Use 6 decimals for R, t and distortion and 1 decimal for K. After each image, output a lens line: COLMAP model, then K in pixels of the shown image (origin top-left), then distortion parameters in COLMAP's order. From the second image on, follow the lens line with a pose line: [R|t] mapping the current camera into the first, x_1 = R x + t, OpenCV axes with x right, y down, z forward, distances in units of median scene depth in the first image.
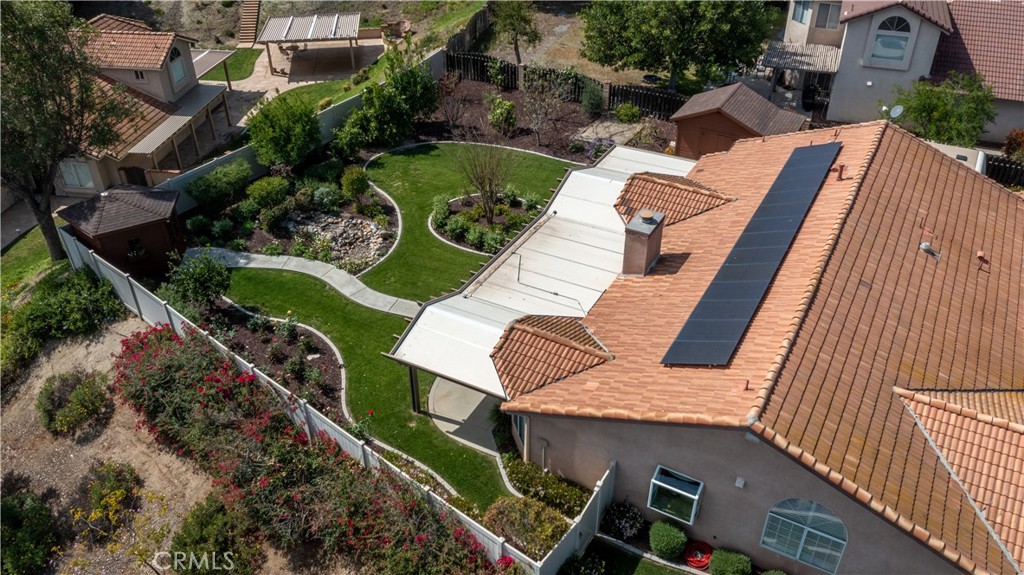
lens RADIAL K [[804.6, 0, 512.0], [0, 804.6, 287.5], [0, 0, 1]] dist [-0.020486, 0.007713]
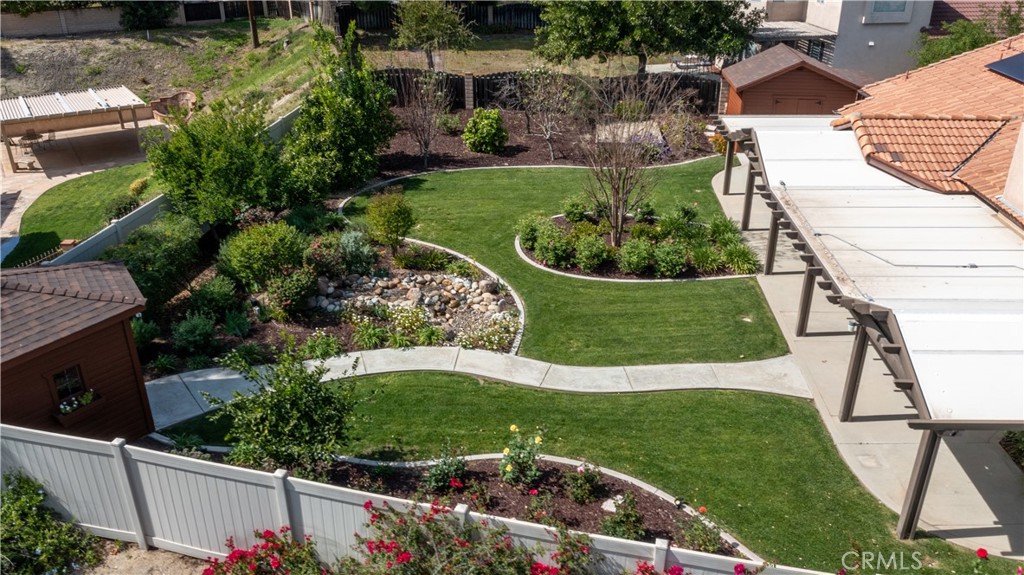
lens RADIAL K [[804.6, 0, 512.0], [0, 804.6, 287.5], [0, 0, 1]] dist [-0.020486, 0.007713]
pose [[0.899352, -0.186732, 0.395345, -0.373244], [0.246212, 0.963511, -0.105006, 0.000096], [-0.361311, 0.191776, 0.912511, 0.465081]]
